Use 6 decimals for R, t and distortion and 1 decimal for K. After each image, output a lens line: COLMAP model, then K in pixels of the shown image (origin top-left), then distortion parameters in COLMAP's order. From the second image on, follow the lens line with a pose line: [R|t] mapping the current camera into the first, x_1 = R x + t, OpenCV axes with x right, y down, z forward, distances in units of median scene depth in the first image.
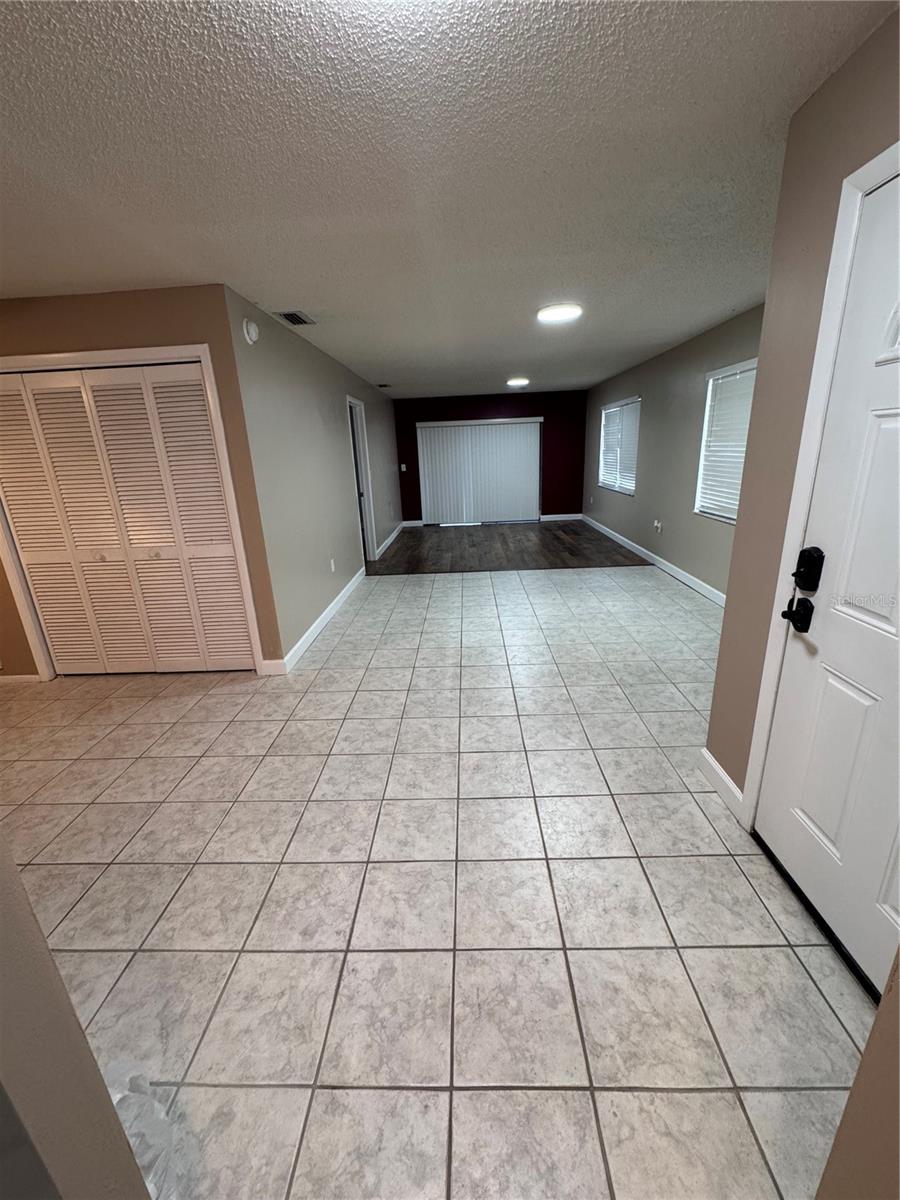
lens RADIAL K [[479.3, 0, 451.0], [0, 479.3, 597.6], [0, 0, 1]] dist [-0.002804, 0.000542]
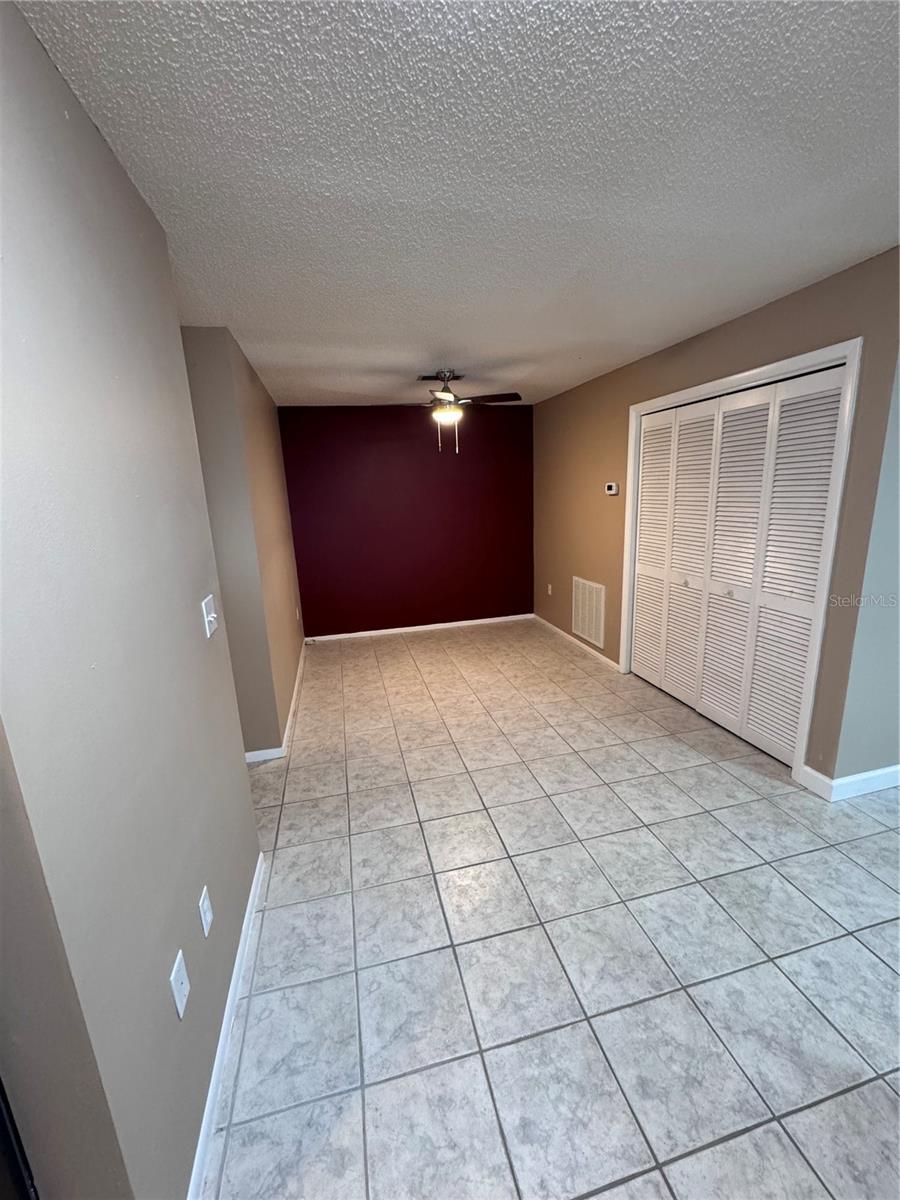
lens RADIAL K [[479.3, 0, 450.9], [0, 479.3, 597.6], [0, 0, 1]] dist [-0.002804, 0.000542]
pose [[0.265384, 0.248016, -0.931697, 0.080673], [-0.255978, 0.949792, 0.179920, -0.103587], [0.929541, 0.190746, 0.315546, 0.221070]]
